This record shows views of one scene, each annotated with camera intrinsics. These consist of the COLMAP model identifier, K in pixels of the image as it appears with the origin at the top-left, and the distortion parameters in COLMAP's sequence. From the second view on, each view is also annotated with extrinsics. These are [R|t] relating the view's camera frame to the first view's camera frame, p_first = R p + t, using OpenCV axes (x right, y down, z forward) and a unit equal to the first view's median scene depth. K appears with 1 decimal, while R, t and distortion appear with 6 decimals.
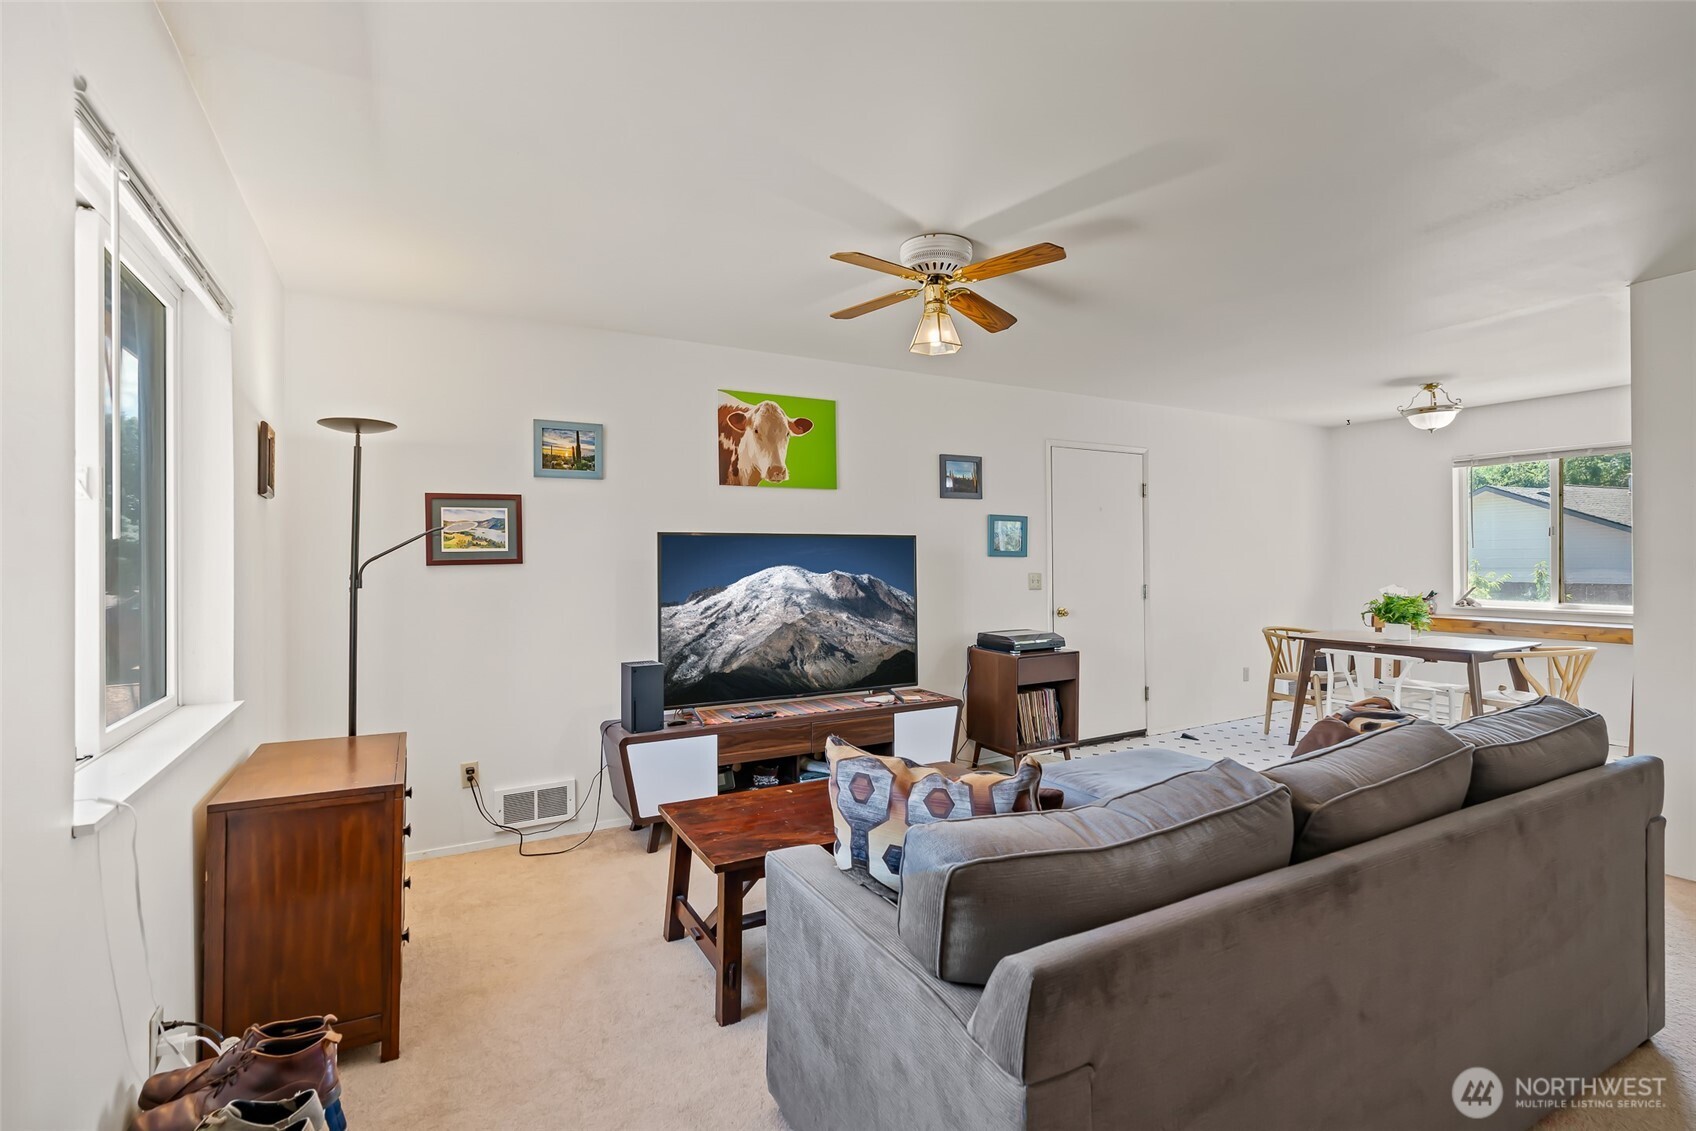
lens RADIAL K [[769.1, 0, 843.3], [0, 769.1, 560.1], [0, 0, 1]] dist [0.001853, -0.000122]
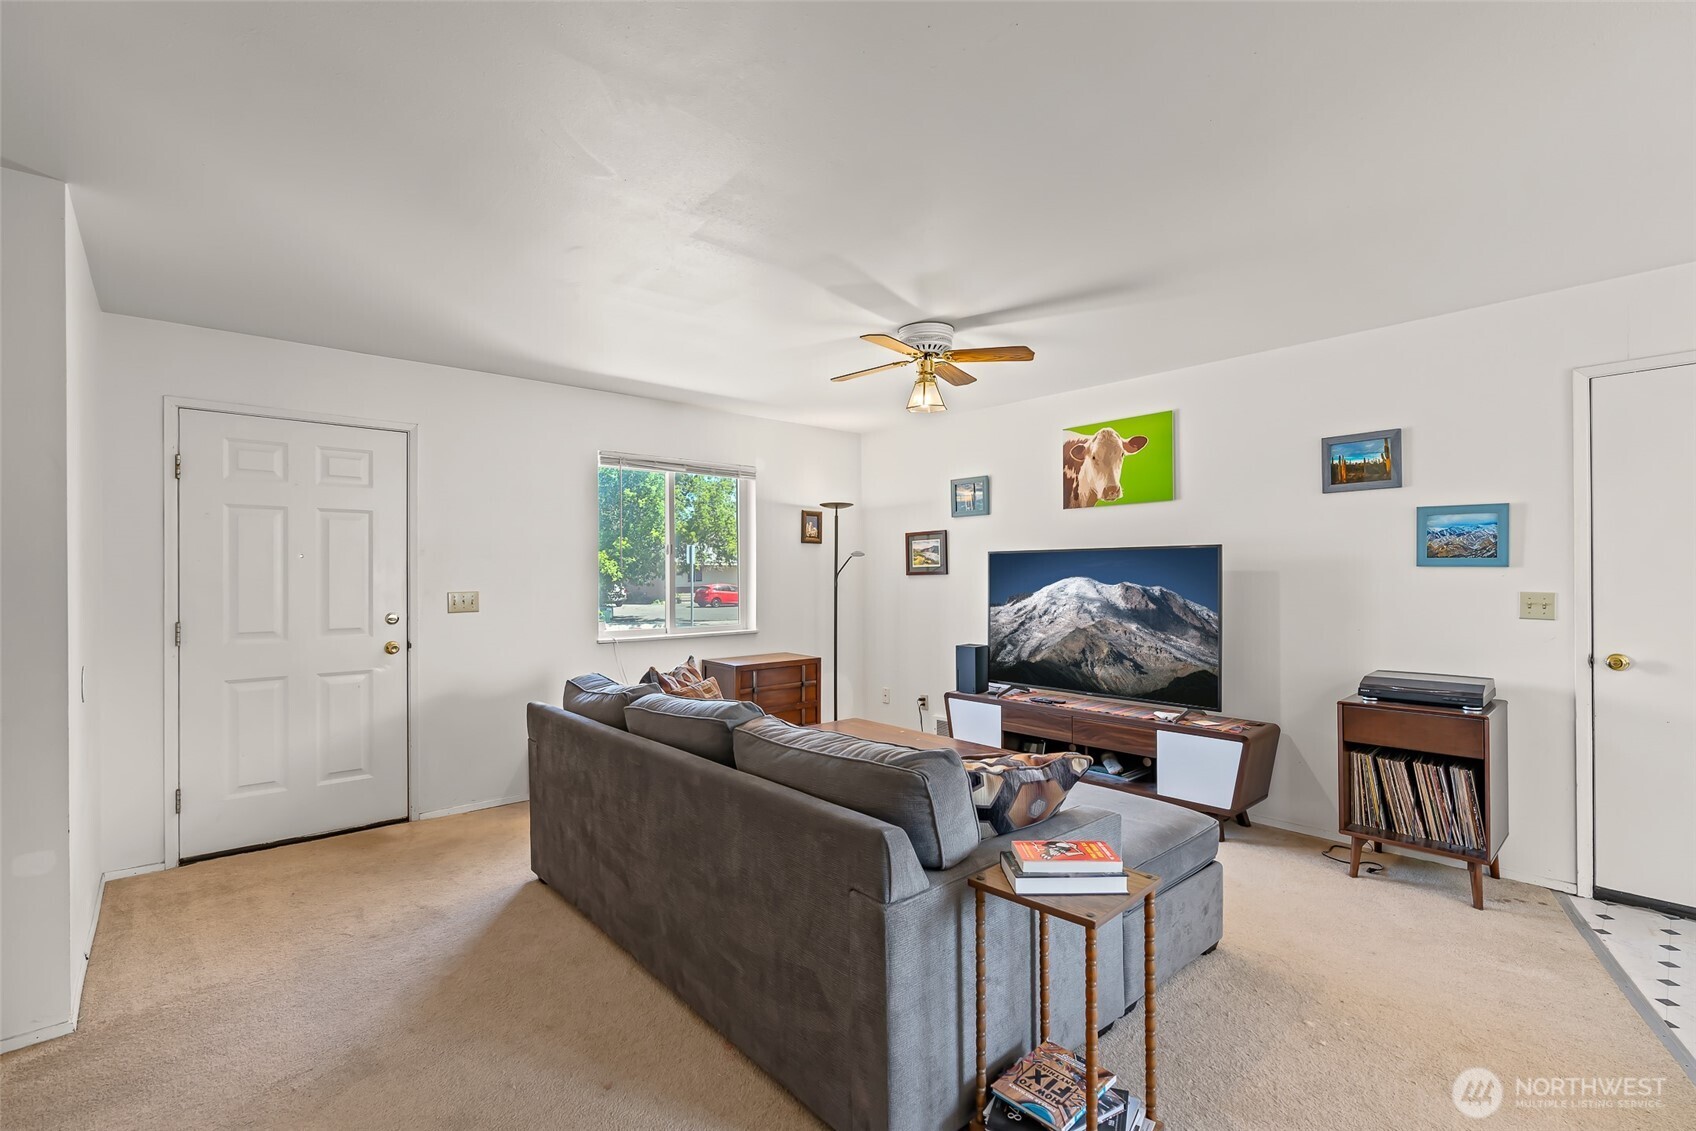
lens RADIAL K [[769.1, 0, 843.7], [0, 769.1, 568.7], [0, 0, 1]] dist [0.001853, -0.000122]
pose [[0.215511, -0.000953, -0.976501, 0.931954], [0.004281, 0.999991, -0.000031, -0.006369], [0.976492, -0.004174, 0.215513, 0.404809]]
